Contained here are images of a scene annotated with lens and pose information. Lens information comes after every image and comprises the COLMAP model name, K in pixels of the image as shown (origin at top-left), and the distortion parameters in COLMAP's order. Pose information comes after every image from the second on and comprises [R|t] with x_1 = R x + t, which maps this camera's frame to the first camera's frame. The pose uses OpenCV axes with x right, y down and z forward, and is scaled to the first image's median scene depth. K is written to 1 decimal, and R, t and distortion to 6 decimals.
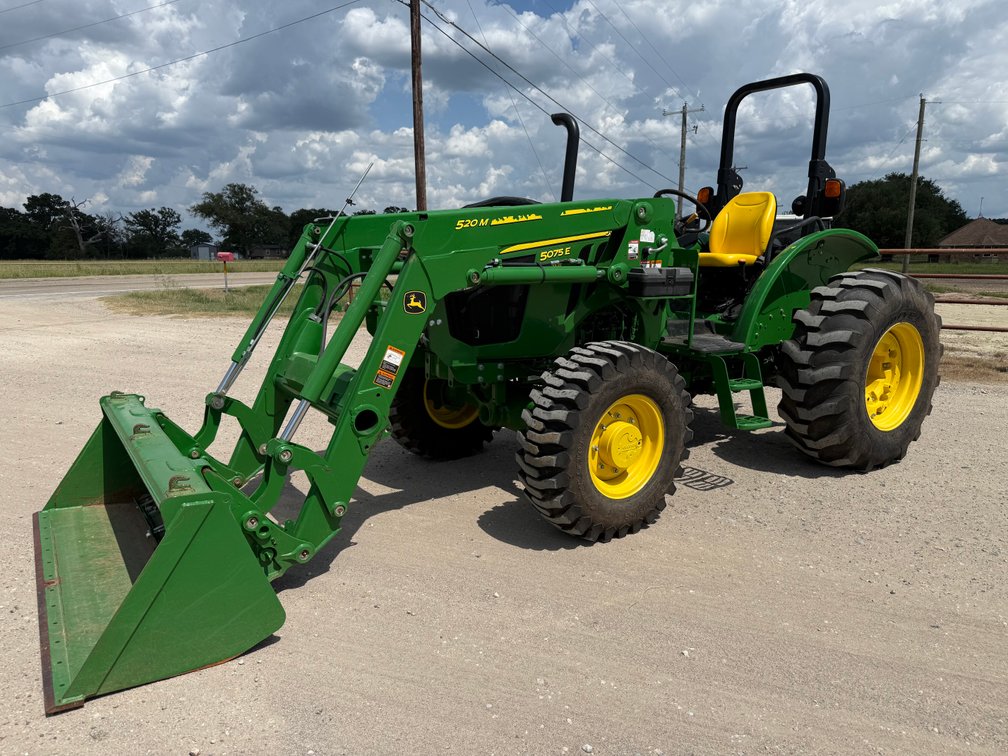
lens RADIAL K [[719.5, 0, 491.1], [0, 719.5, 377.8], [0, 0, 1]] dist [0.040424, -0.055720]
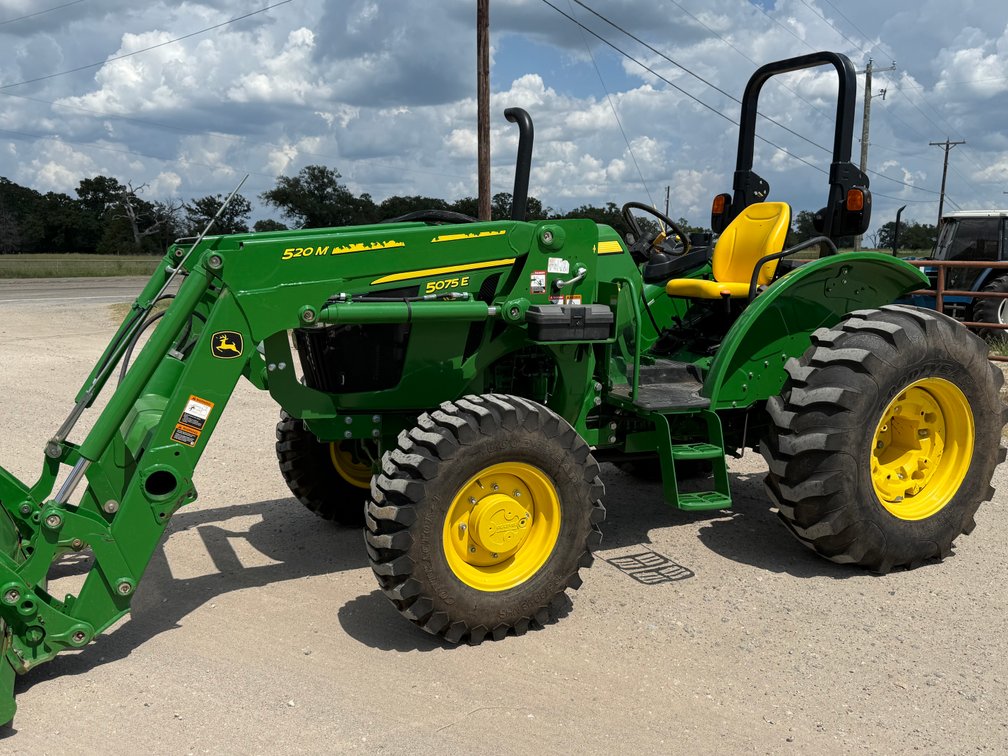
lens RADIAL K [[916.5, 0, 503.3], [0, 916.5, 376.3], [0, 0, 1]] dist [0.049474, 0.000000]
pose [[0.990135, 0.029054, -0.137072, 0.269783], [-0.033861, 0.998886, -0.032870, -0.032386], [0.135964, 0.037187, 0.990016, -0.019074]]
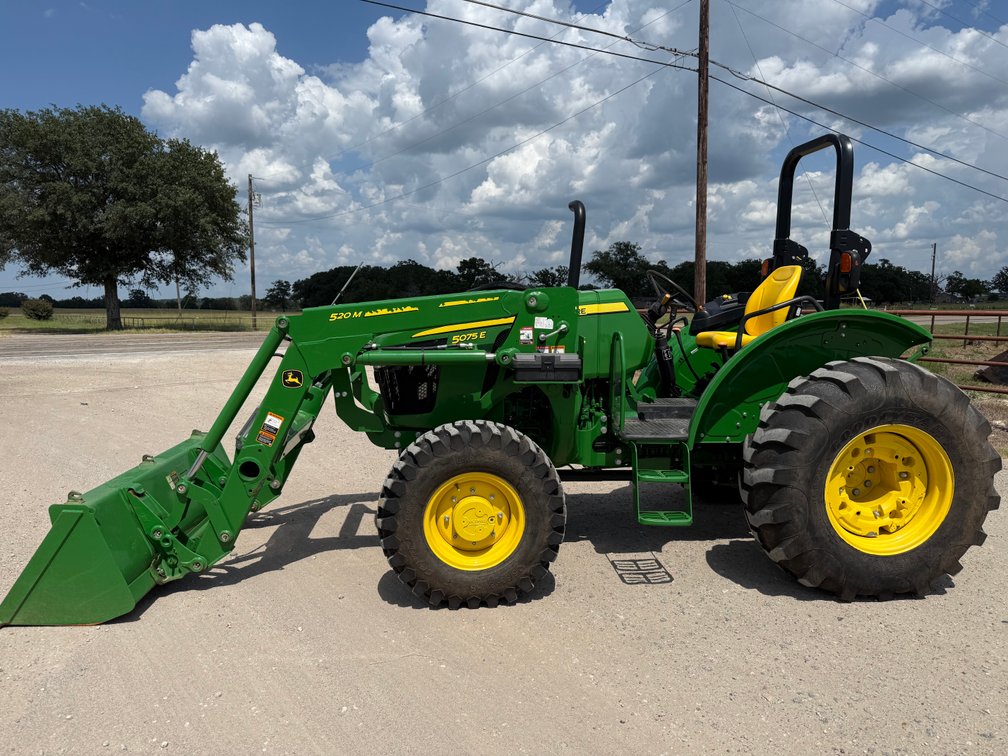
lens RADIAL K [[719.5, 0, 491.3], [0, 719.5, 370.5], [0, 0, 1]] dist [0.040424, -0.055720]
pose [[0.864560, 0.041291, -0.500830, 0.607690], [-0.080434, 0.995140, -0.056804, -0.056079], [0.496050, 0.089394, 0.863680, 0.063134]]
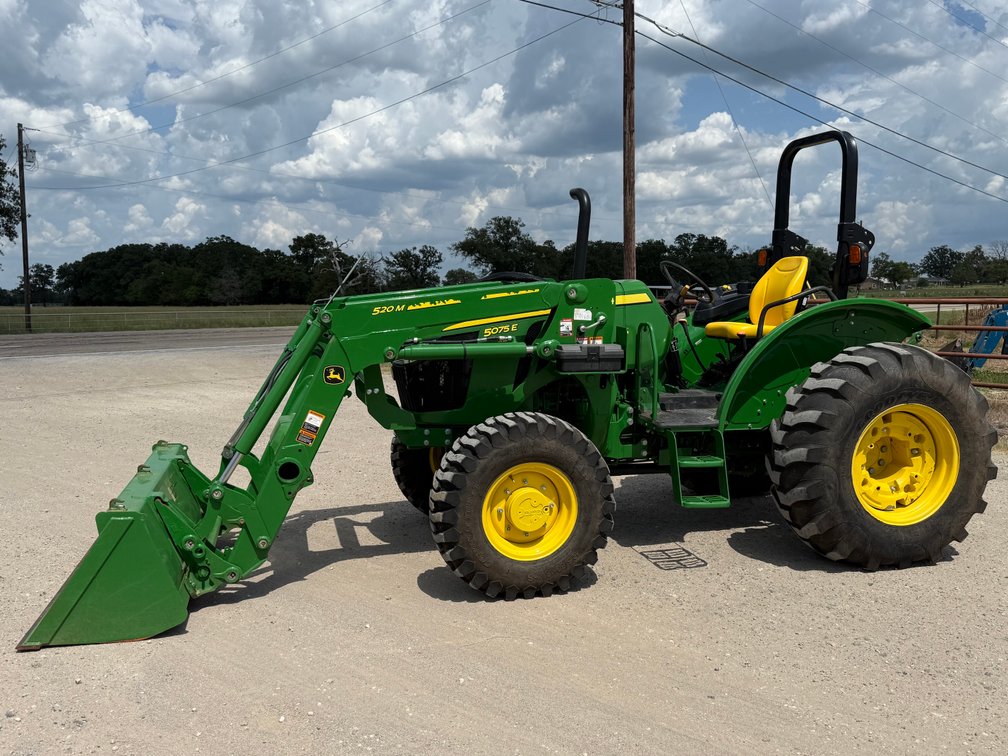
lens RADIAL K [[916.5, 0, 489.4], [0, 916.5, 369.0], [0, 0, 1]] dist [0.049474, 0.000000]
pose [[0.937135, 0.017325, -0.348538, 0.501141], [-0.047619, 0.995773, -0.078538, -0.004749], [0.345704, 0.090197, 0.933998, -0.260998]]
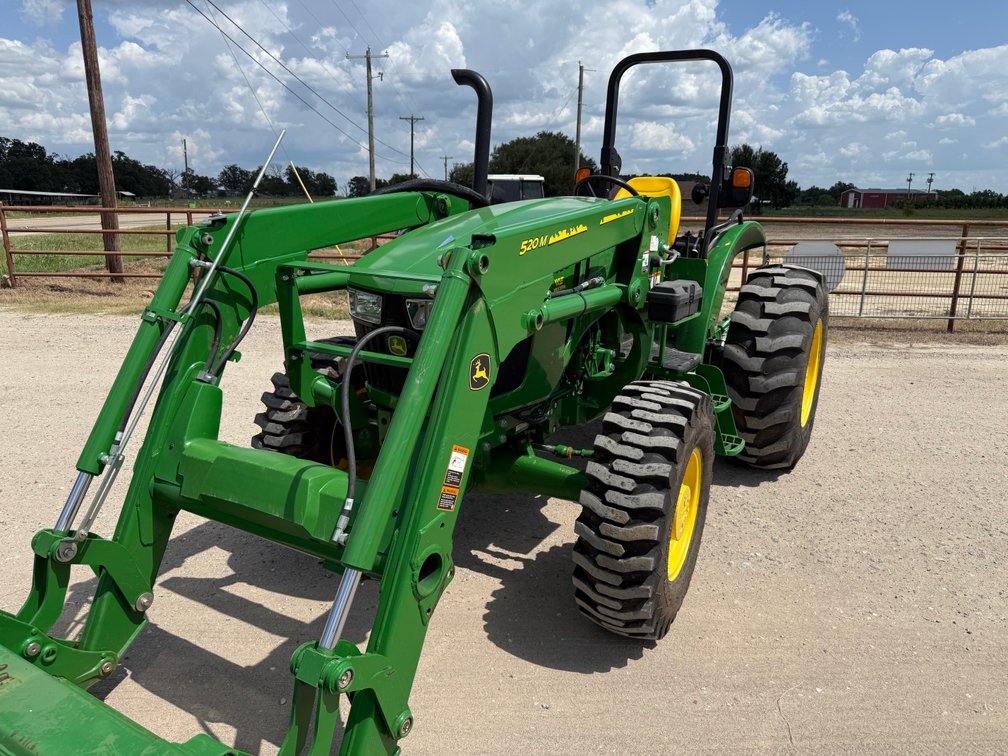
lens RADIAL K [[719.5, 0, 504.6], [0, 719.5, 374.8], [0, 0, 1]] dist [0.040424, -0.055720]
pose [[0.895625, -0.093418, 0.434890, -0.271075], [0.063982, 0.994586, 0.081879, -0.113678], [-0.440185, -0.045508, 0.896753, 0.306210]]
